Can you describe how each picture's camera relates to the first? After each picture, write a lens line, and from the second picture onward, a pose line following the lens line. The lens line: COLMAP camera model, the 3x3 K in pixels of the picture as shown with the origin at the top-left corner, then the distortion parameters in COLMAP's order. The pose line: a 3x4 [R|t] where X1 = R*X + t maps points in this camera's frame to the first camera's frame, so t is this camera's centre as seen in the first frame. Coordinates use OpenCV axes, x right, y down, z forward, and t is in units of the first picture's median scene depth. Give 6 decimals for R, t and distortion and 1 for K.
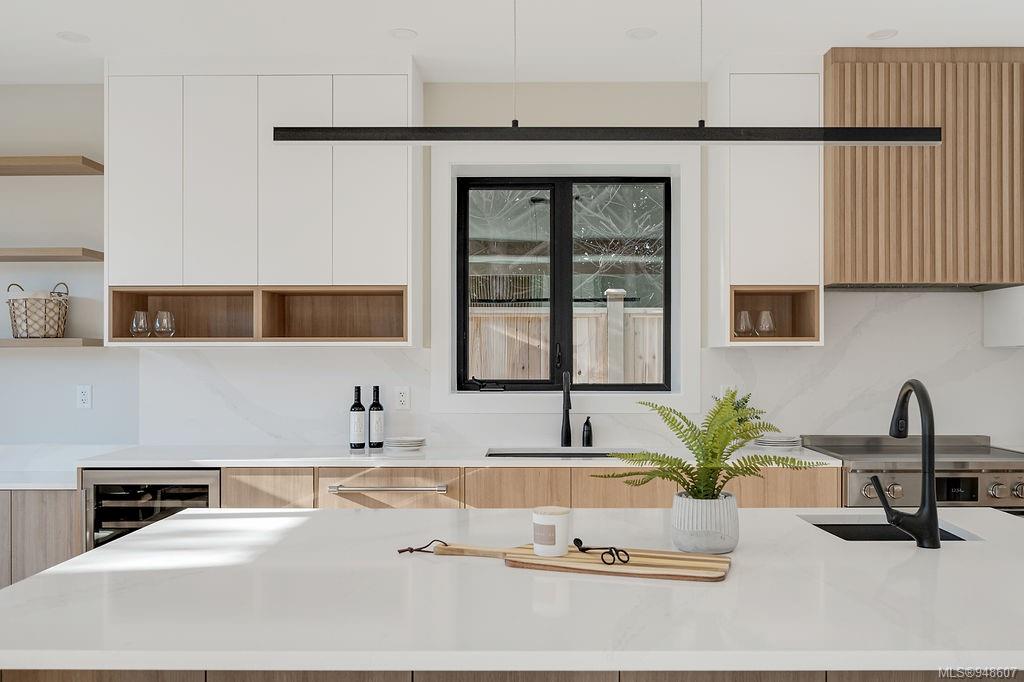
lens RADIAL K [[890.7, 0, 513.6], [0, 890.7, 346.3], [0, 0, 1]] dist [0.011995, 0.018220]
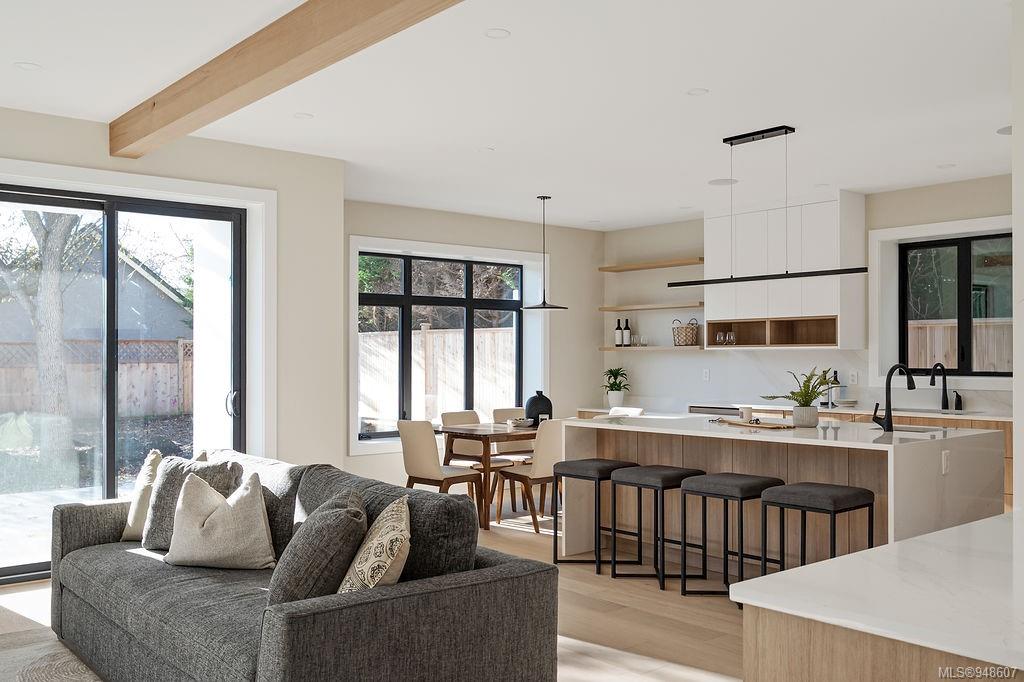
lens RADIAL K [[937.8, 0, 518.0], [0, 937.8, 364.1], [0, 0, 1]] dist [-0.012949, 0.000000]
pose [[0.660759, 0.005159, -0.750581, 0.849672], [0.012172, 0.999771, 0.017587, -0.009610], [0.750500, -0.020756, 0.660545, -0.726791]]
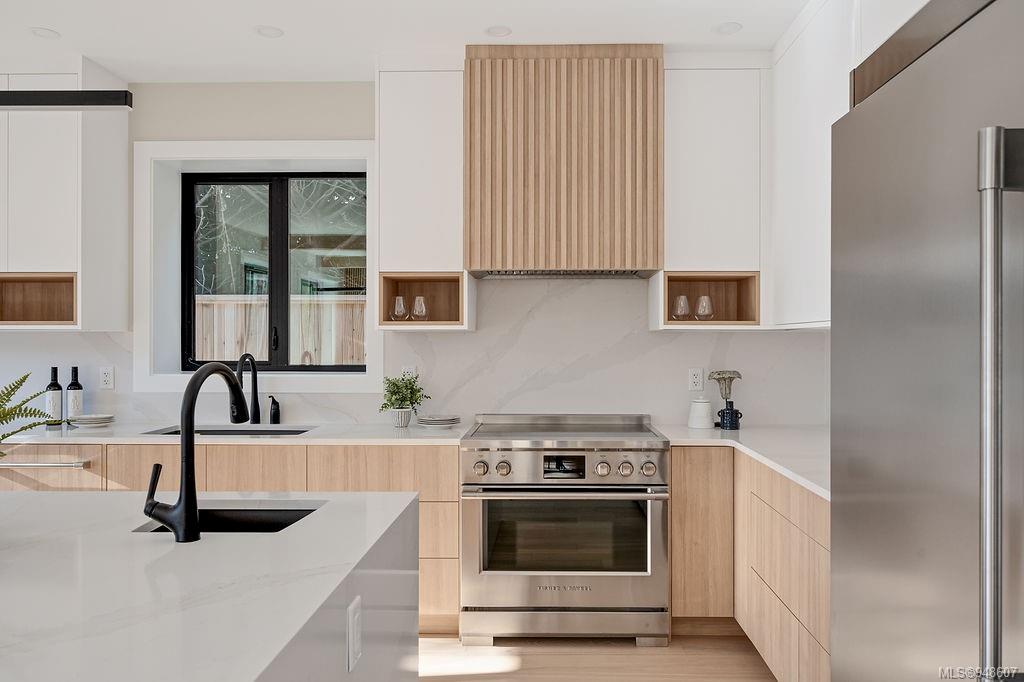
lens RADIAL K [[758.5, 0, 511.2], [0, 758.5, 335.3], [0, 0, 1]] dist [0.012366, 0.010396]
pose [[0.999565, 0.001204, -0.029459, 0.406359], [-0.001075, 0.999990, 0.004384, 0.002138], [0.029464, -0.004351, 0.999556, 0.102155]]
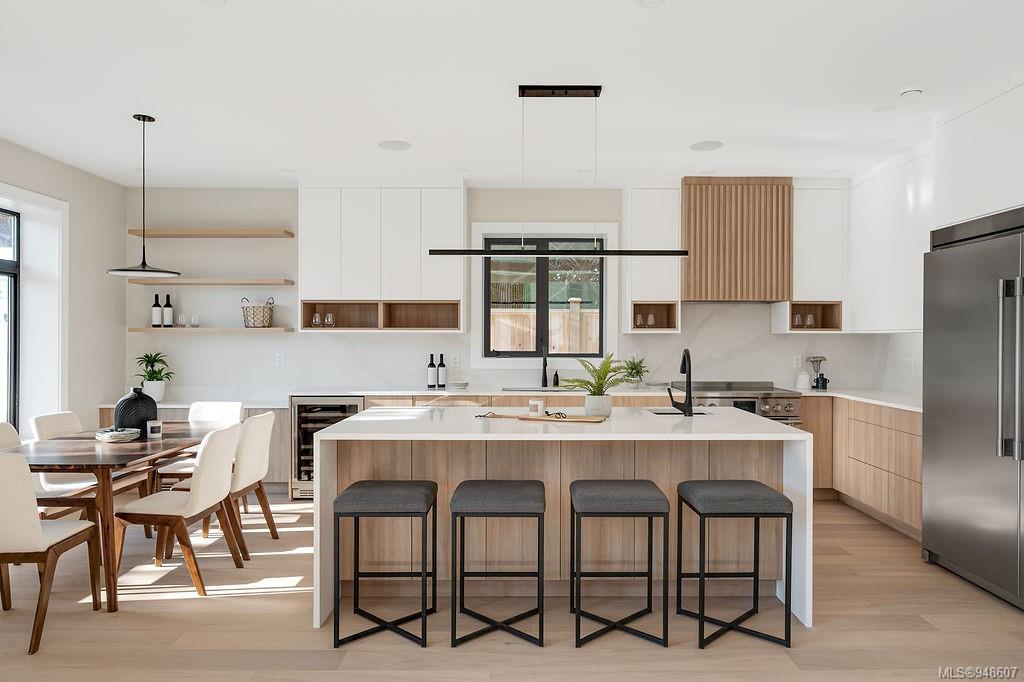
lens RADIAL K [[701.1, 0, 513.6], [0, 701.1, 338.0], [0, 0, 1]] dist [0.029390, 0.003987]
pose [[0.999945, 0.003100, 0.010057, -0.020339], [-0.003225, 0.999917, 0.012465, -0.007343], [-0.010018, -0.012497, 0.999872, -0.464248]]
